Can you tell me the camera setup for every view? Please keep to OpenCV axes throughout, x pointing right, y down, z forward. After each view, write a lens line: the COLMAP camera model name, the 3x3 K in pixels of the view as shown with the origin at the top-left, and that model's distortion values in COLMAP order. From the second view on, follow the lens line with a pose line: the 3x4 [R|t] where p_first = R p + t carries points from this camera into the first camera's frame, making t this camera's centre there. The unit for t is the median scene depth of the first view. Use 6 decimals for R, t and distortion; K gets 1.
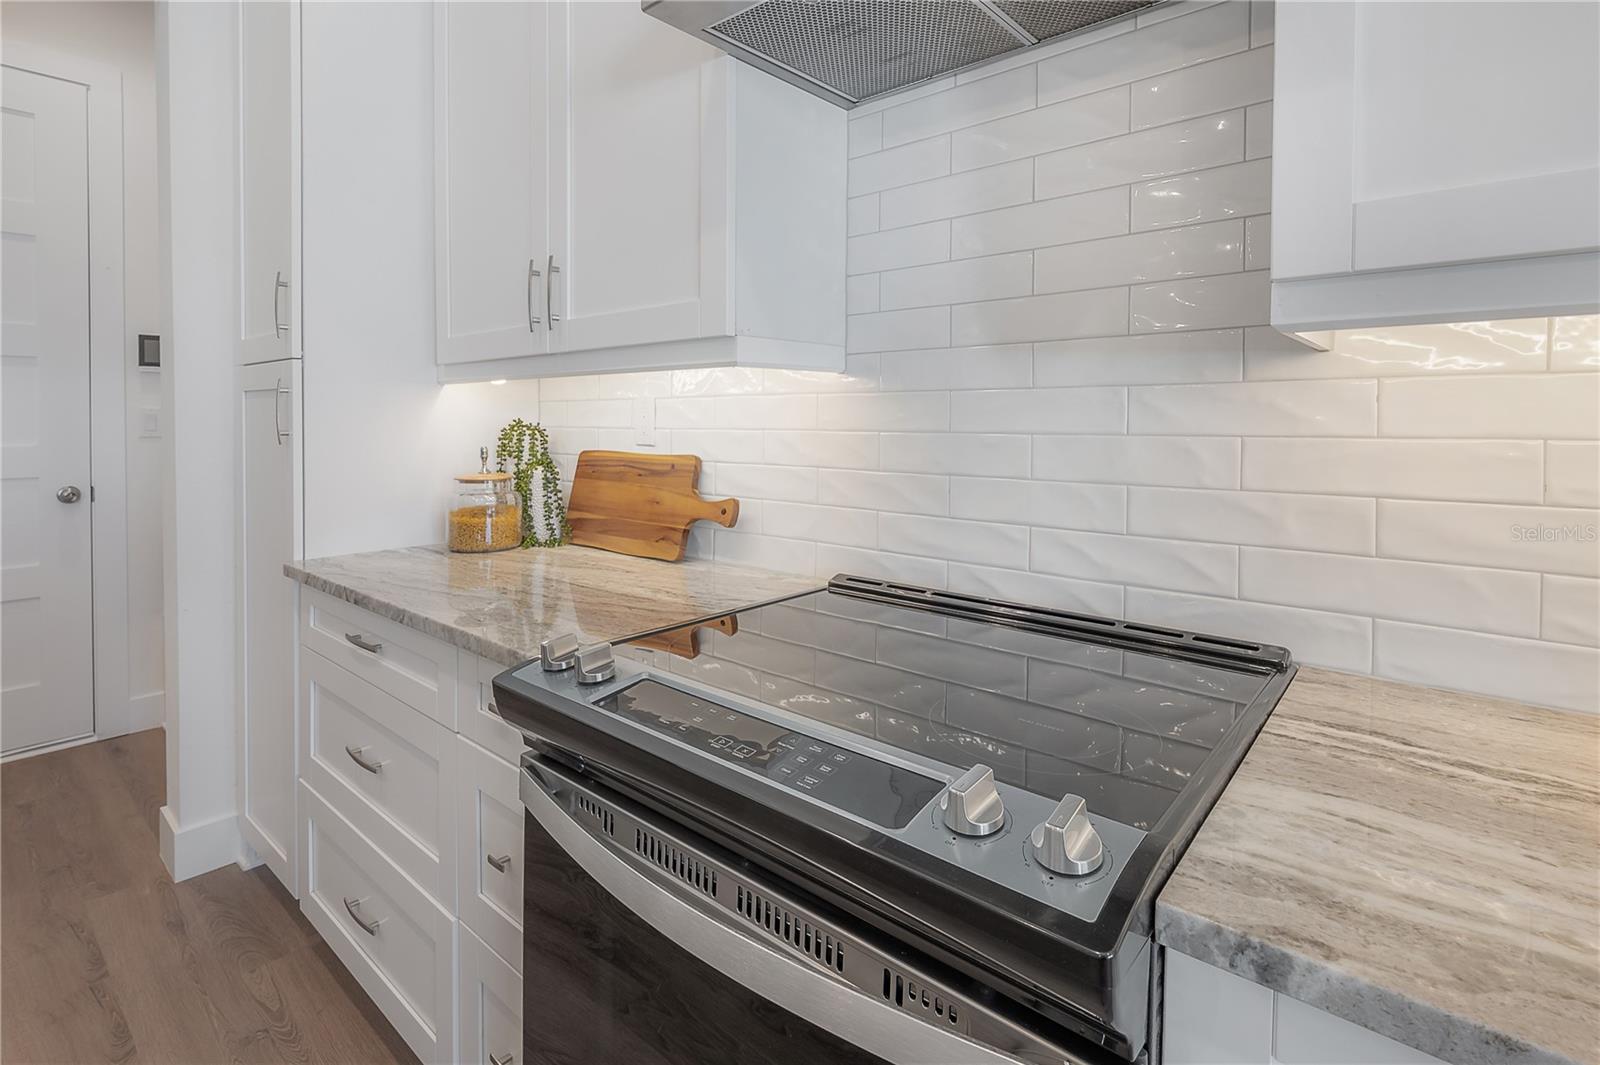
lens RADIAL K [[766.7, 0, 806.3], [0, 766.7, 429.0], [0, 0, 1]] dist [0.000037, -0.000094]
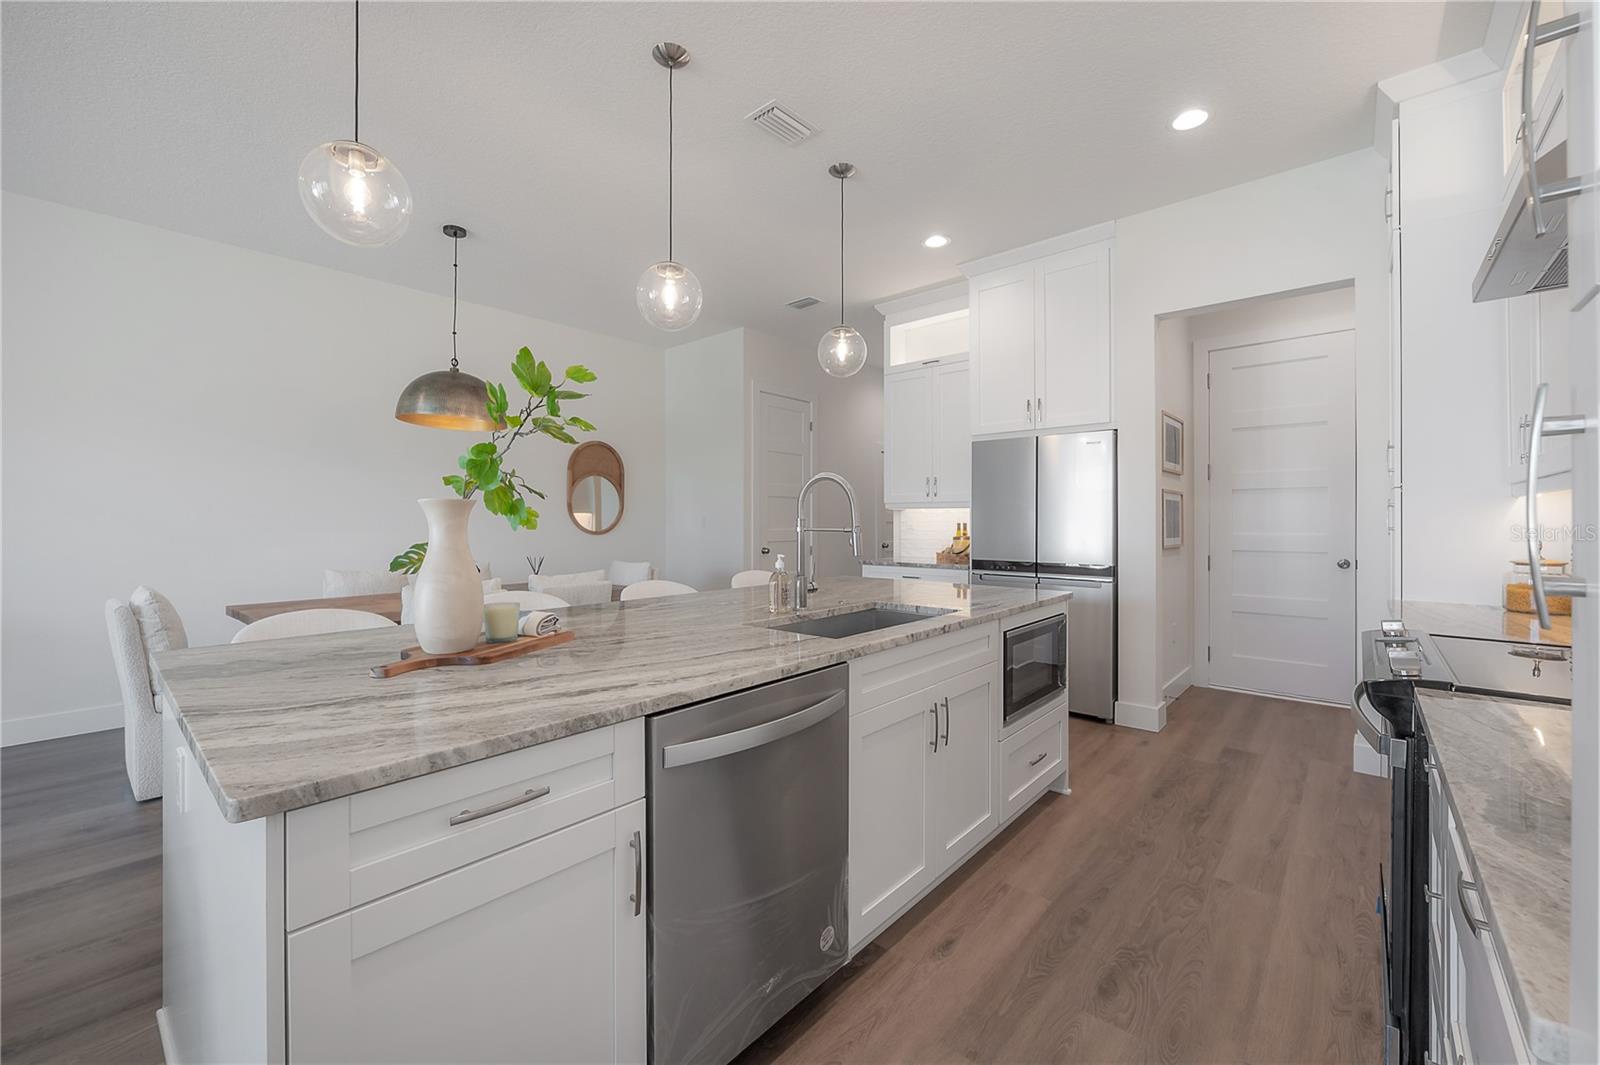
lens RADIAL K [[641.0, 0, 798.1], [0, 641.0, 522.7], [0, 0, 1]] dist [-0.003223, -0.000233]
pose [[-0.008899, 0.005771, -0.999944, 0.850542], [-0.013408, 0.999893, 0.005890, 0.000404], [0.999871, 0.013460, -0.008821, -0.392706]]
